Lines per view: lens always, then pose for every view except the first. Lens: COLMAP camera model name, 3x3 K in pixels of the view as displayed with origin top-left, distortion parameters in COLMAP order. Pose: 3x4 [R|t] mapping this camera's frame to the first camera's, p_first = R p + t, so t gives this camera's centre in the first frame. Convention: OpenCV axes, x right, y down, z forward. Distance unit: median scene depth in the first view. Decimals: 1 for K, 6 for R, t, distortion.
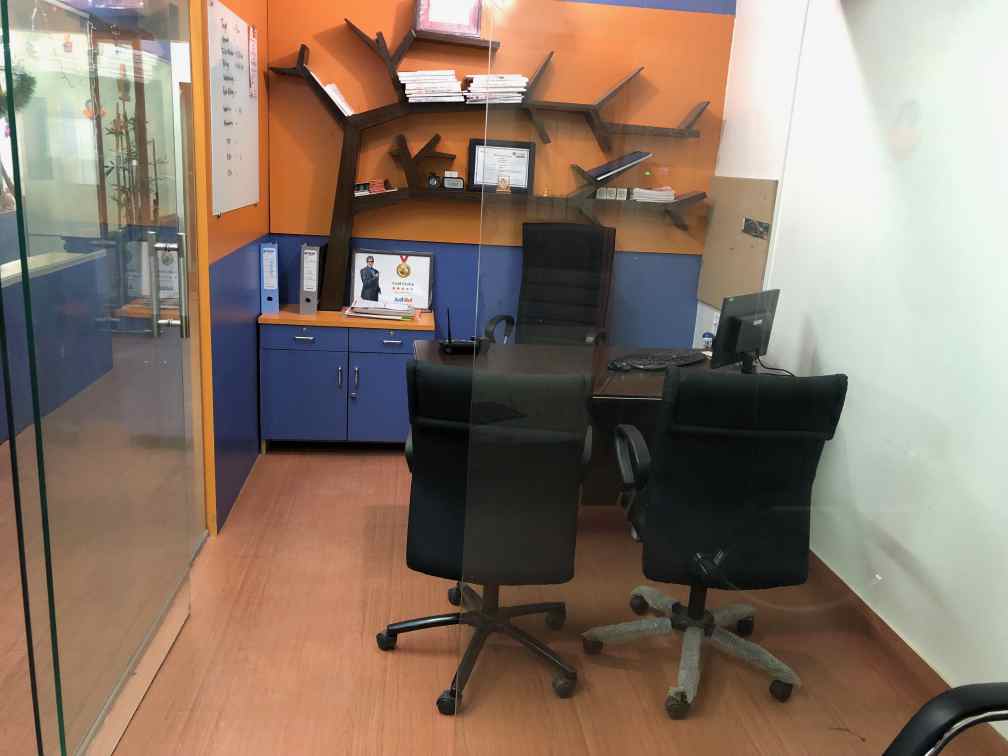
lens RADIAL K [[826.7, 0, 504.0], [0, 826.7, 378.0], [0, 0, 1]] dist [0.023375, -0.007185]
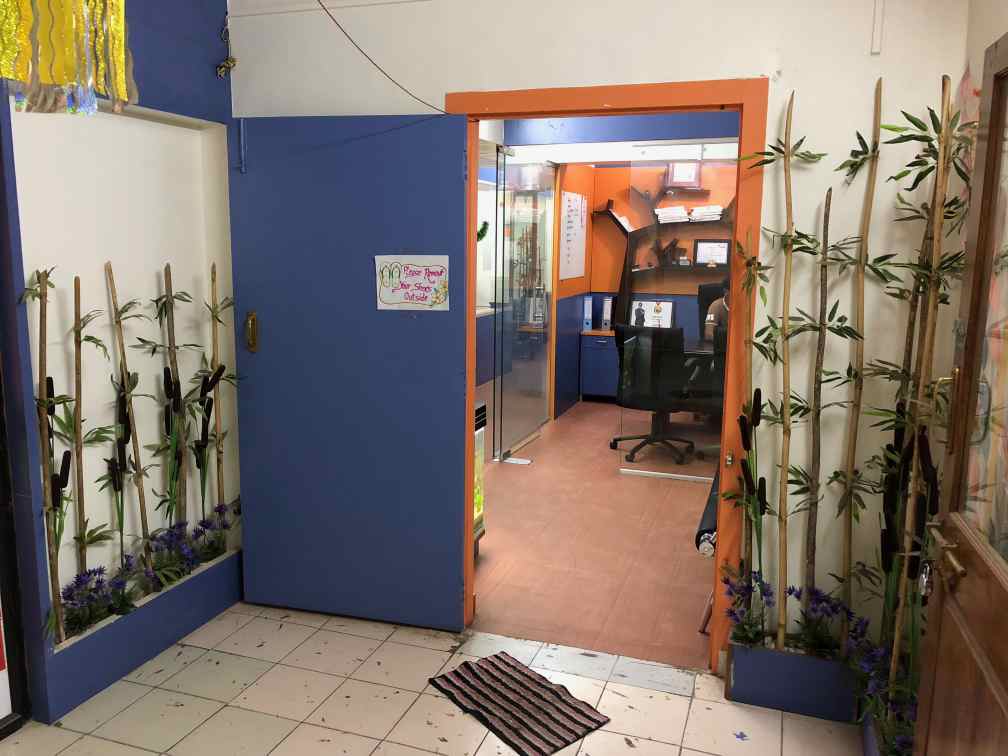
lens RADIAL K [[826.7, 0, 504.0], [0, 826.7, 378.0], [0, 0, 1]] dist [0.023375, -0.007185]
pose [[0.906506, 0.016833, -0.421857, 0.371725], [-0.061341, 0.993853, -0.092156, 0.227020], [0.417712, 0.109417, 0.901967, -0.854075]]
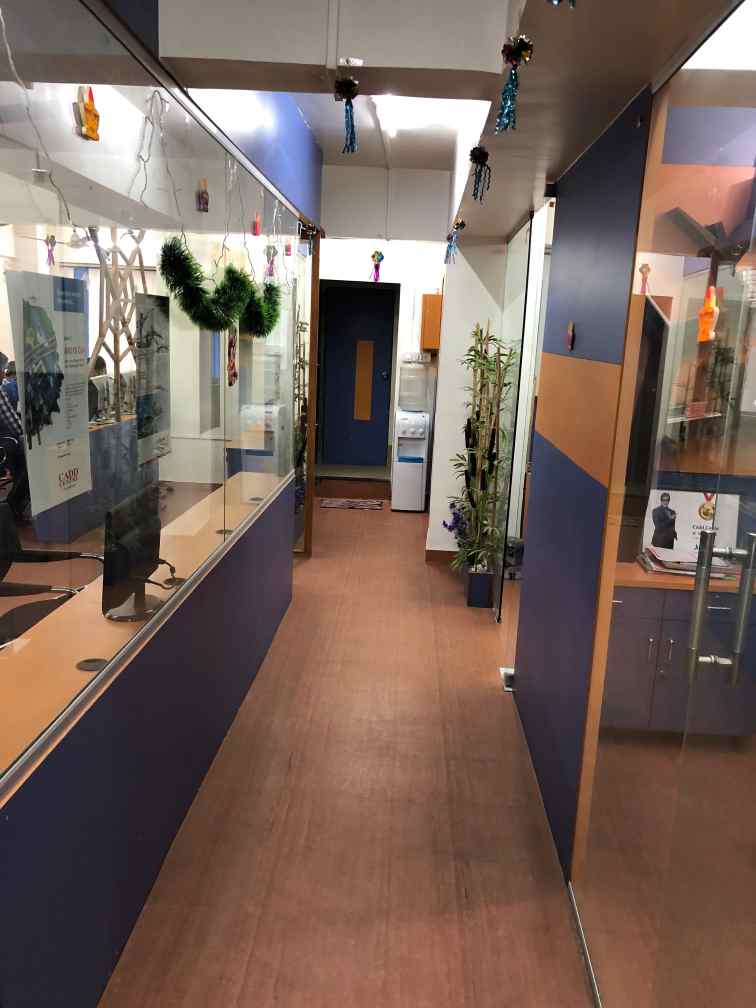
lens RADIAL K [[826.7, 0, 378.0], [0, 826.7, 504.0], [0, 0, 1]] dist [0.023375, -0.007185]
pose [[0.988783, 0.014731, -0.148632, -0.330887], [-0.024102, 0.997819, -0.061445, -0.083778], [0.147403, 0.064338, 0.986982, 0.170816]]
